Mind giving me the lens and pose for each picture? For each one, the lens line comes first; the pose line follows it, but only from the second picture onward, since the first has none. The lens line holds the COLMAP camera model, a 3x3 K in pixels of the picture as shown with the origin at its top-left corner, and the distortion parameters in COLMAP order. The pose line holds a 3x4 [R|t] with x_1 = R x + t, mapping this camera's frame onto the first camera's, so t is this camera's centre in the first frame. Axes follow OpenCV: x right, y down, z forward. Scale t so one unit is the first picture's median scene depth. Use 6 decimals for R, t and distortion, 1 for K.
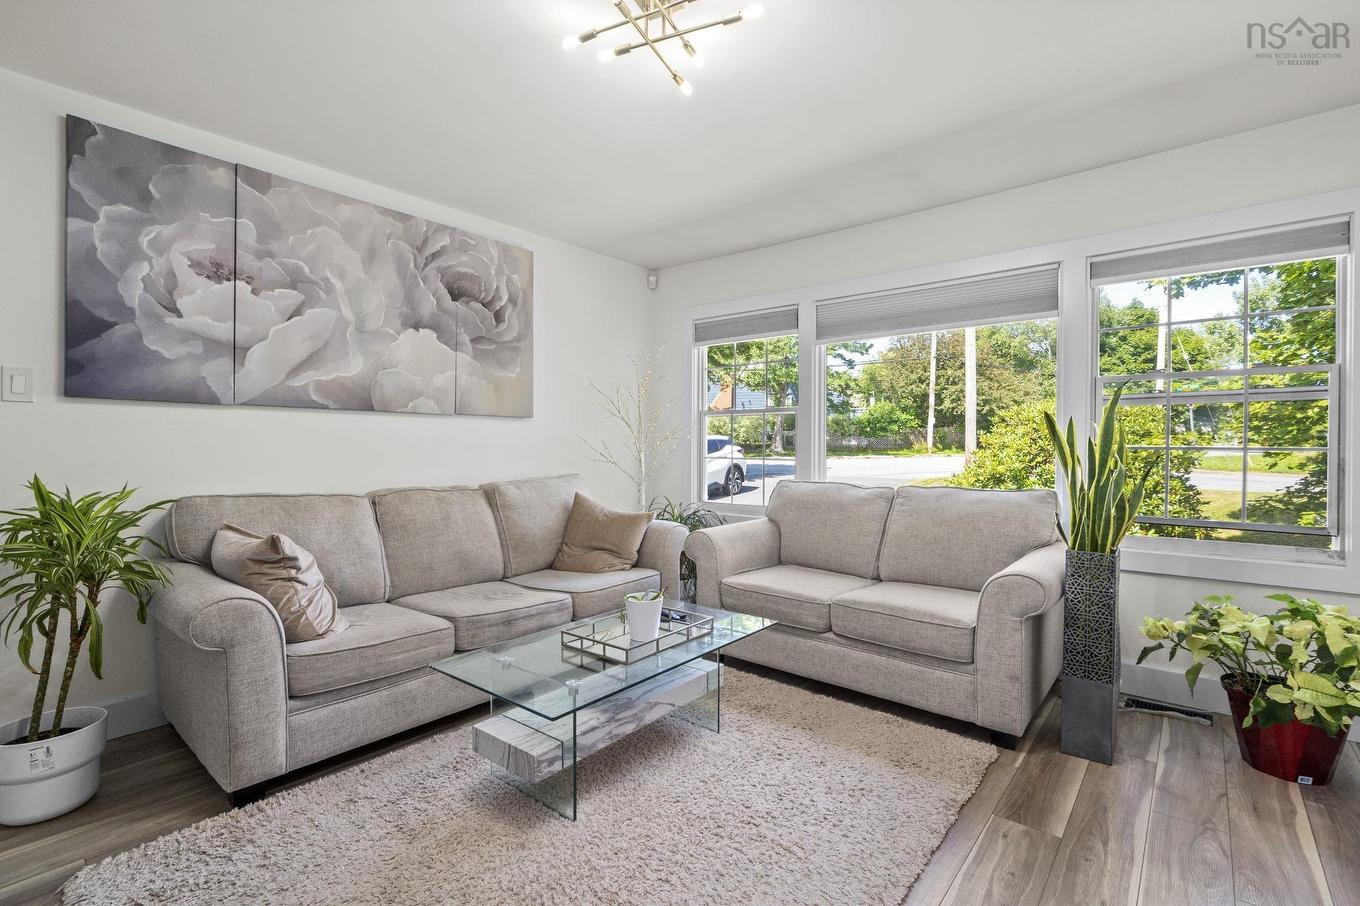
lens RADIAL K [[637.9, 0, 686.6], [0, 637.9, 452.1], [0, 0, 1]] dist [-0.005894, 0.002774]
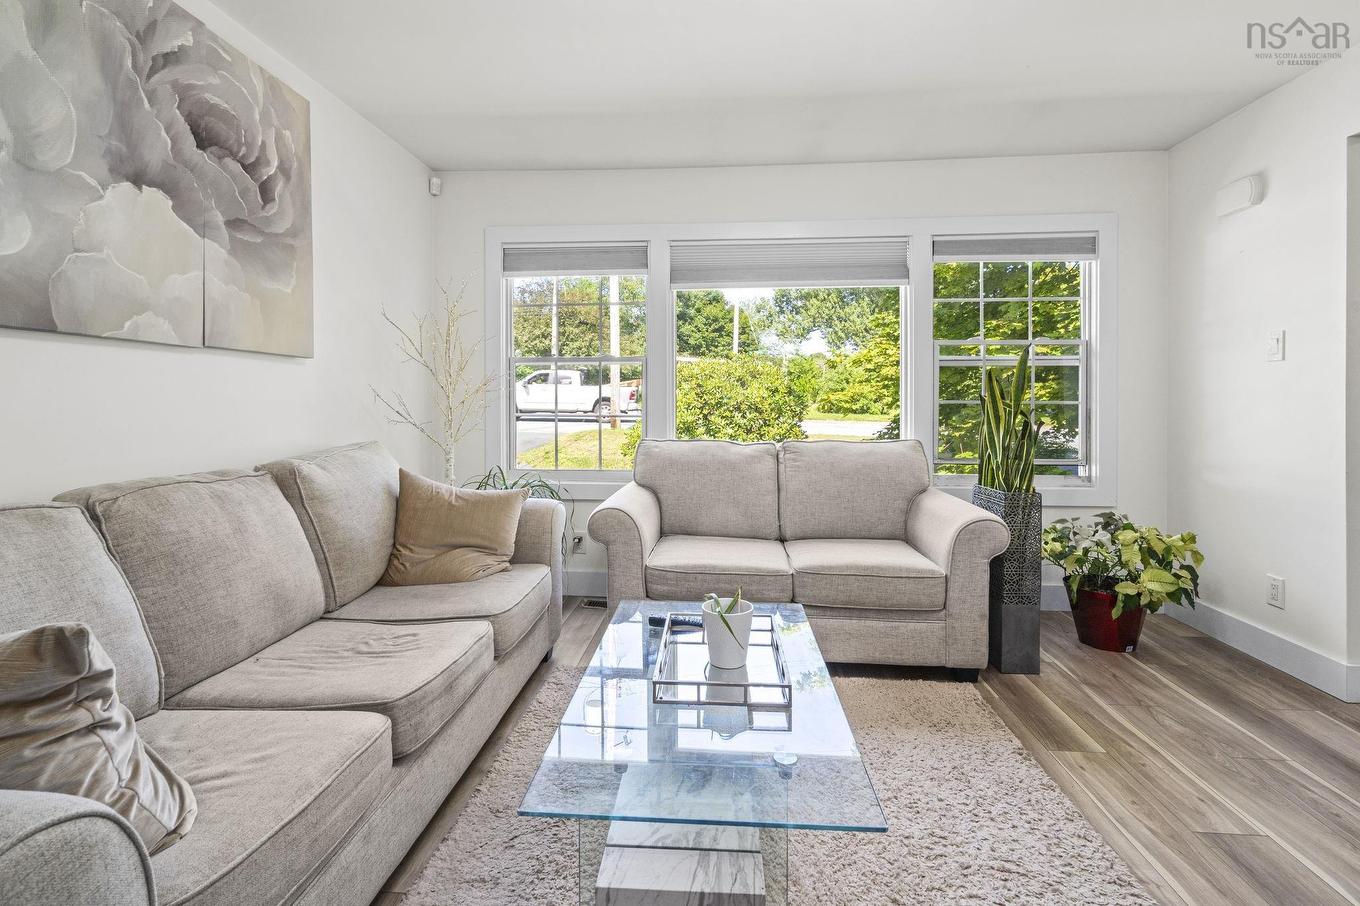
lens RADIAL K [[637.9, 0, 694.0], [0, 637.9, 410.9], [0, 0, 1]] dist [-0.005894, 0.002774]
pose [[0.813713, -0.011503, 0.581153, -0.344960], [0.007141, 0.999927, 0.009794, -0.003940], [-0.581223, -0.003819, 0.813736, 0.279342]]
